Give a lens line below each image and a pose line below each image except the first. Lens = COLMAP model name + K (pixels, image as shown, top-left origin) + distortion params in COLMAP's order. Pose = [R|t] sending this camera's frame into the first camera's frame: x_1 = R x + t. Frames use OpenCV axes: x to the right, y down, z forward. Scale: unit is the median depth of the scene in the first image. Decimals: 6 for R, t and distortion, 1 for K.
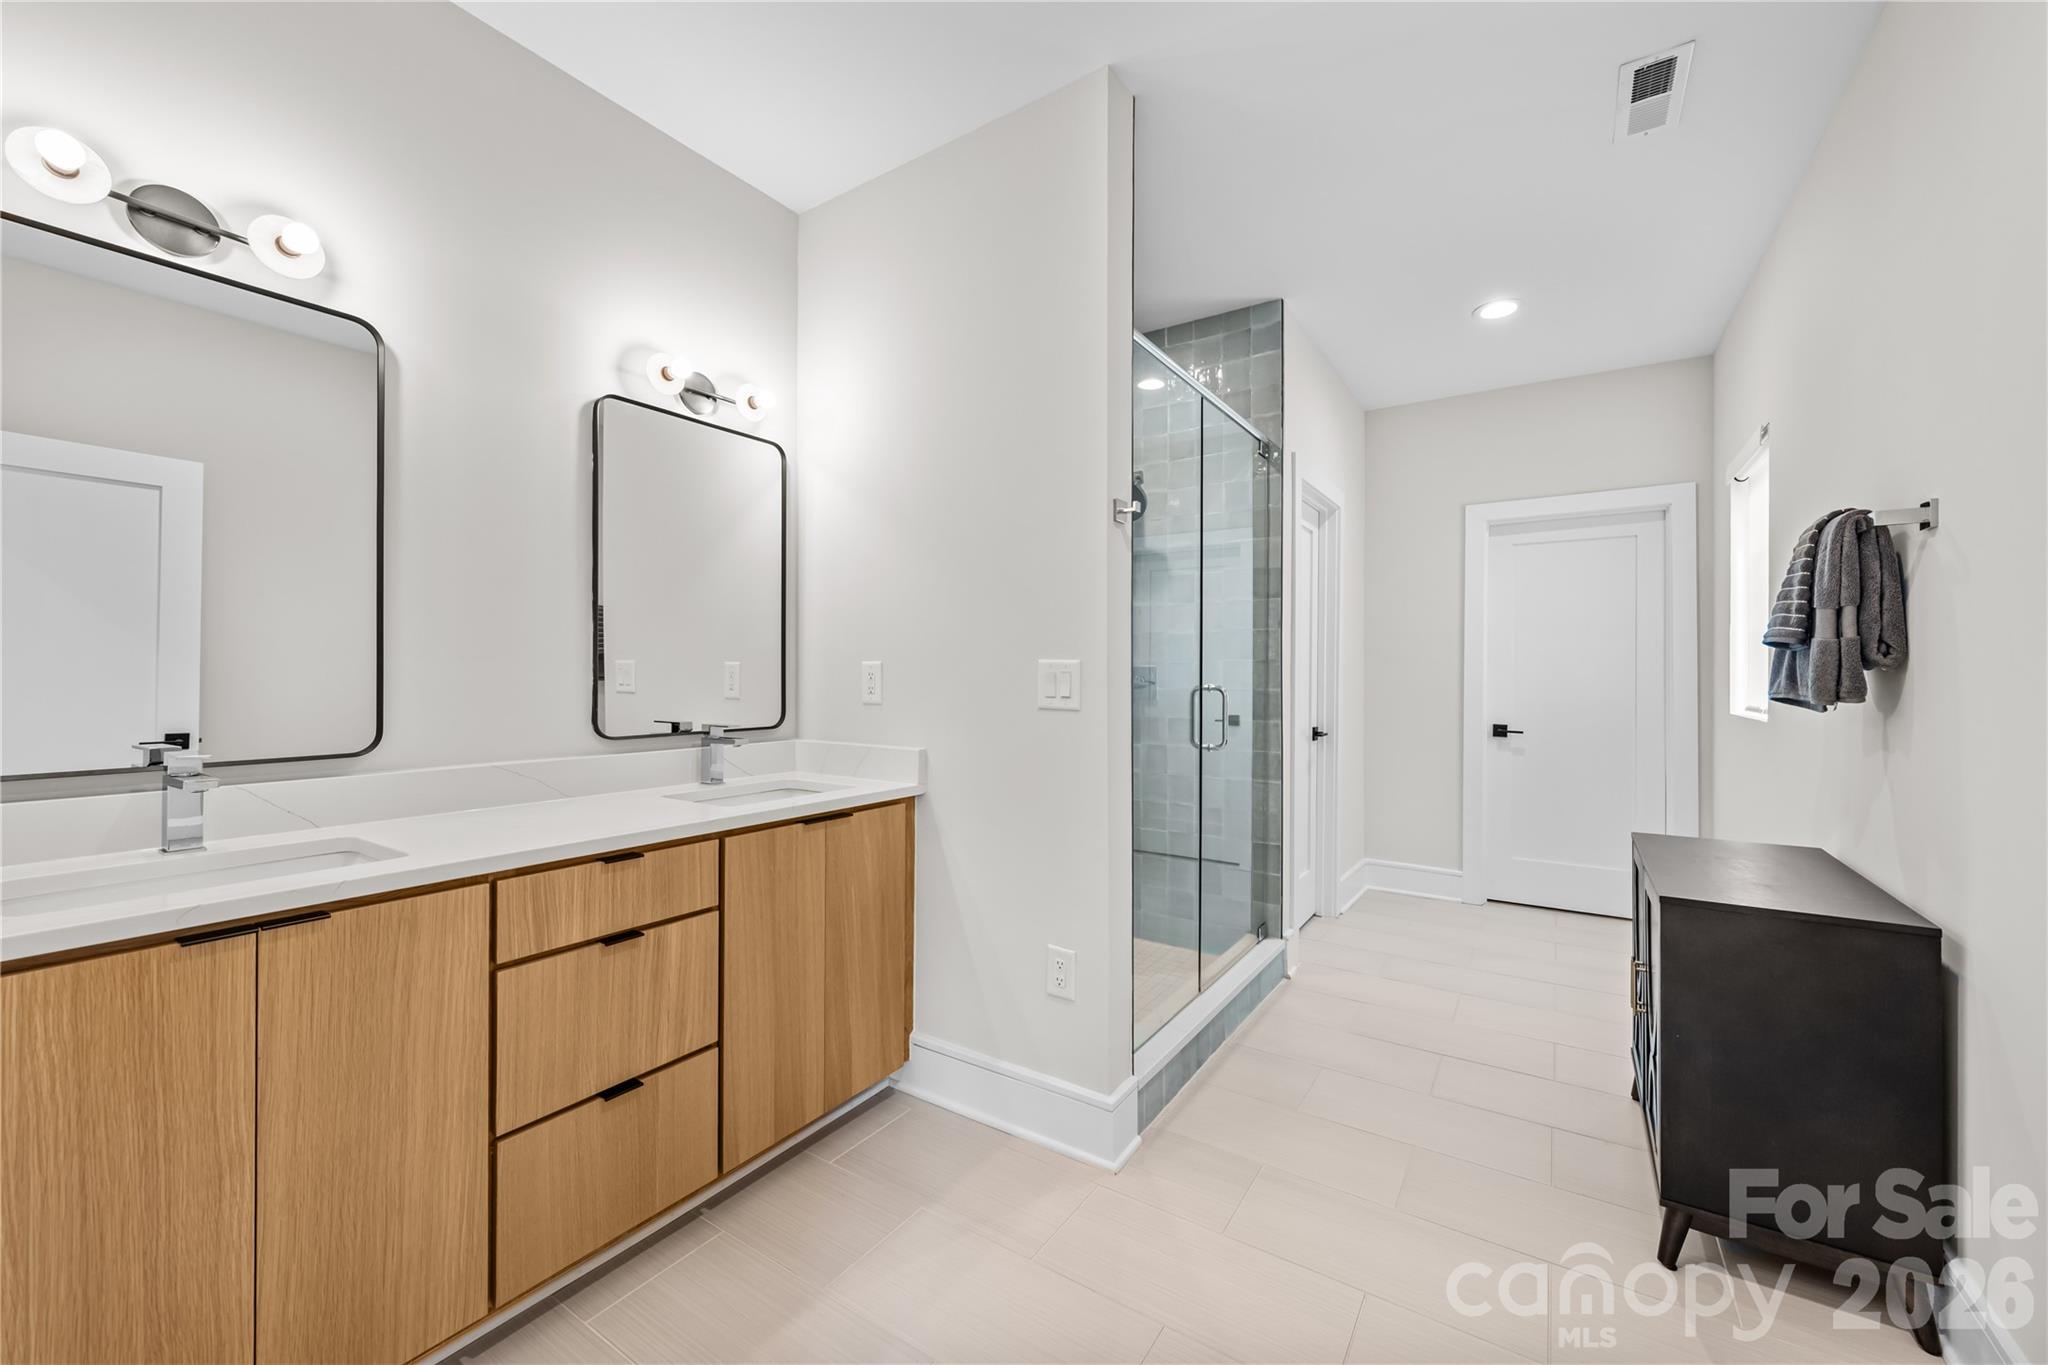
lens RADIAL K [[797.2, 0, 1024.7], [0, 797.2, 687.7], [0, 0, 1]] dist [-0.000330, -0.000037]
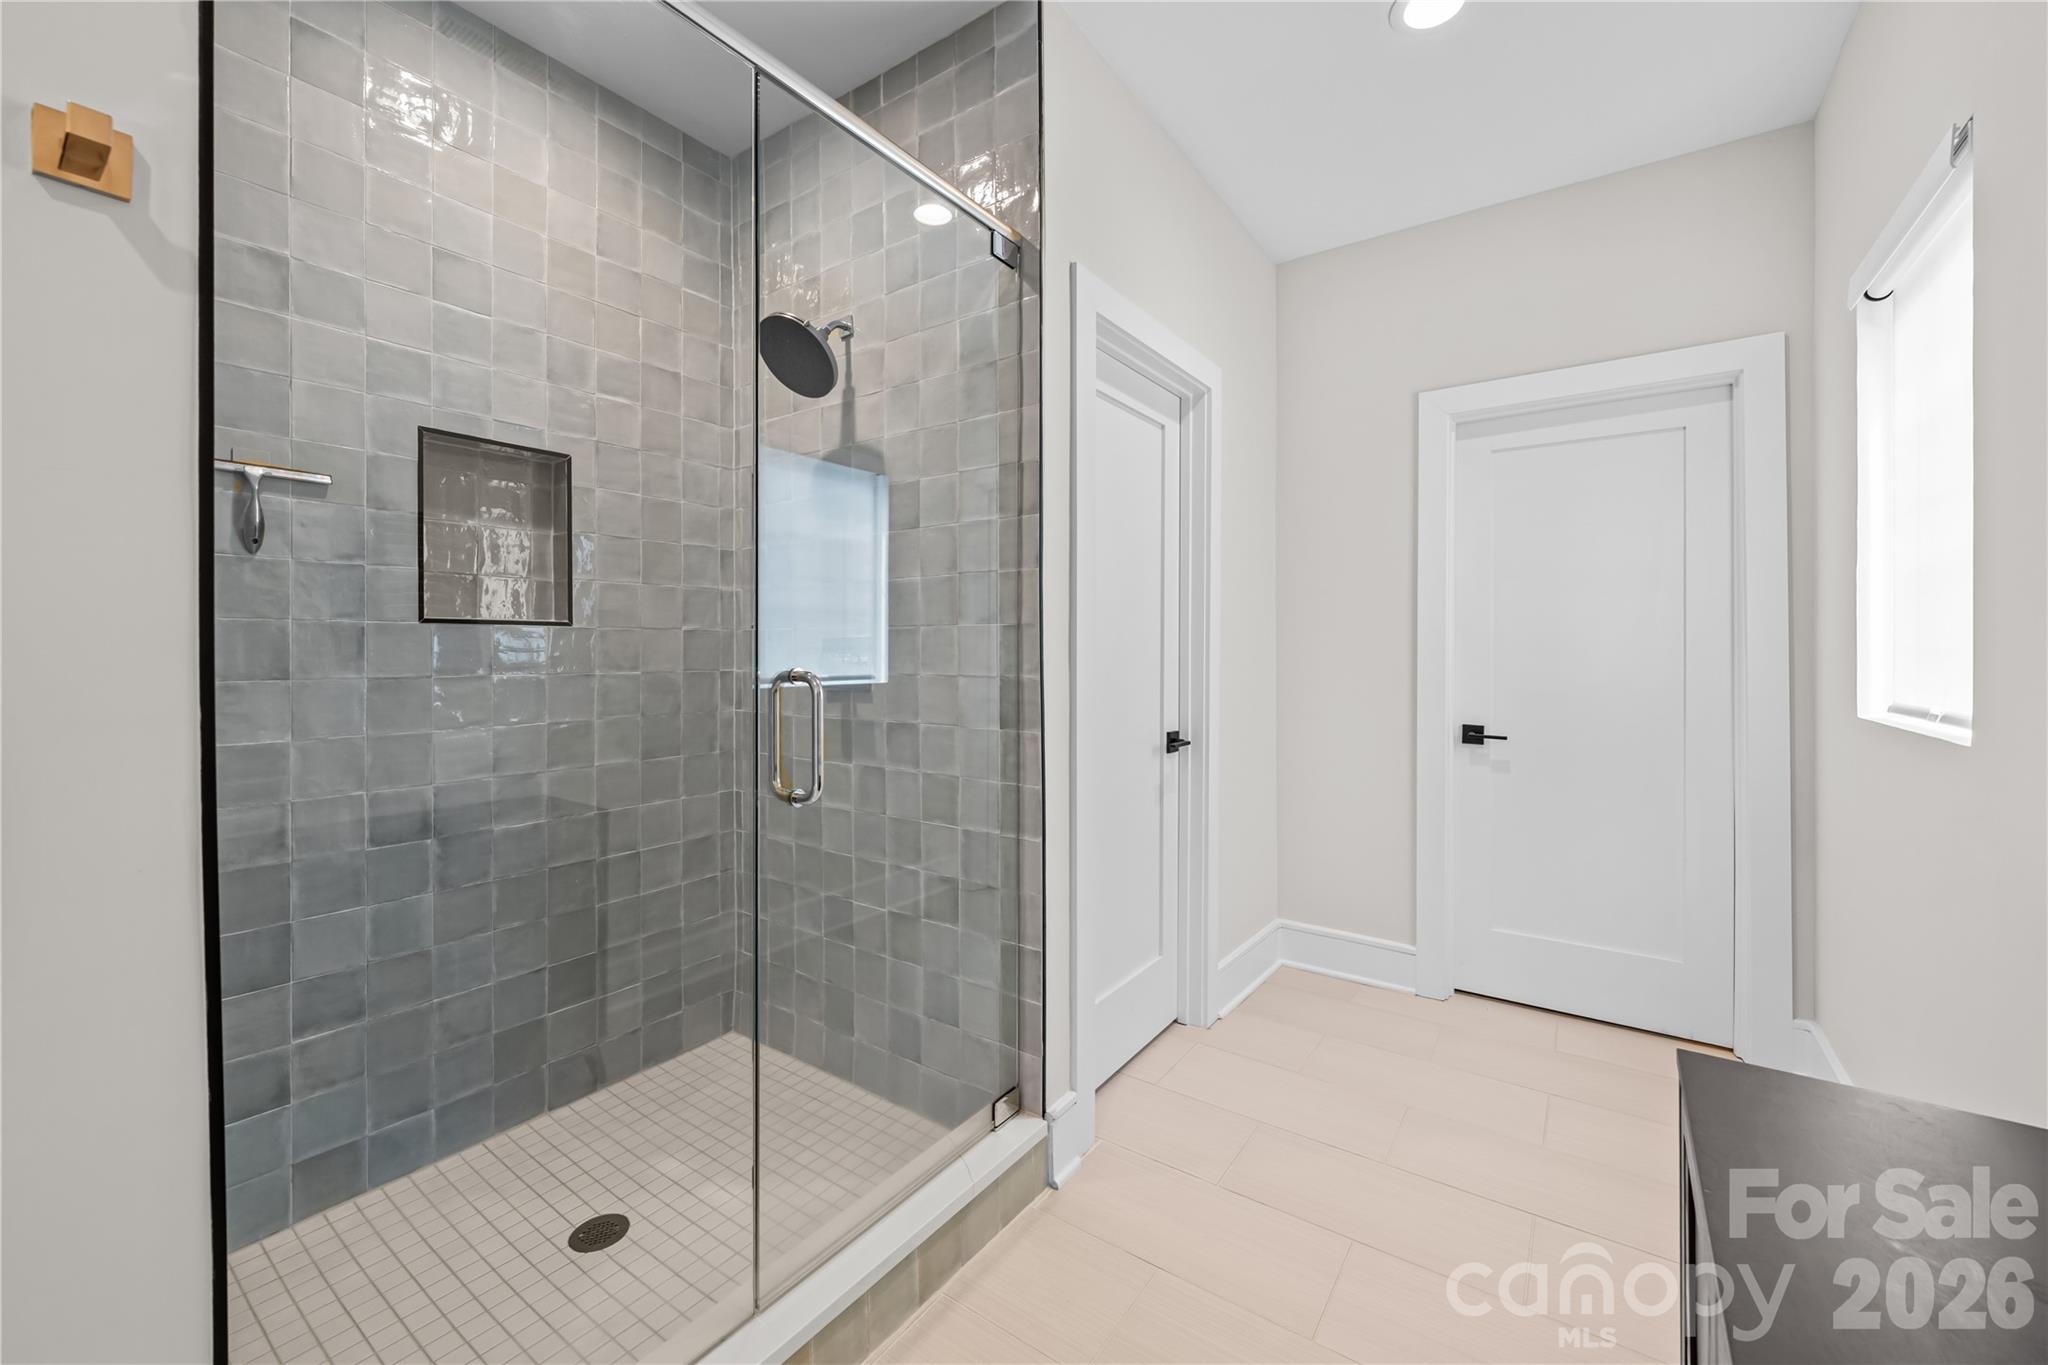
lens RADIAL K [[804.8, 0, 1024.6], [0, 804.8, 664.9], [0, 0, 1]] dist [0.000869, 0.000400]
pose [[0.999505, -0.001909, -0.031393, 0.324102], [0.001882, 0.999998, -0.000901, -0.004981], [0.031395, 0.000842, 0.999507, 0.424111]]
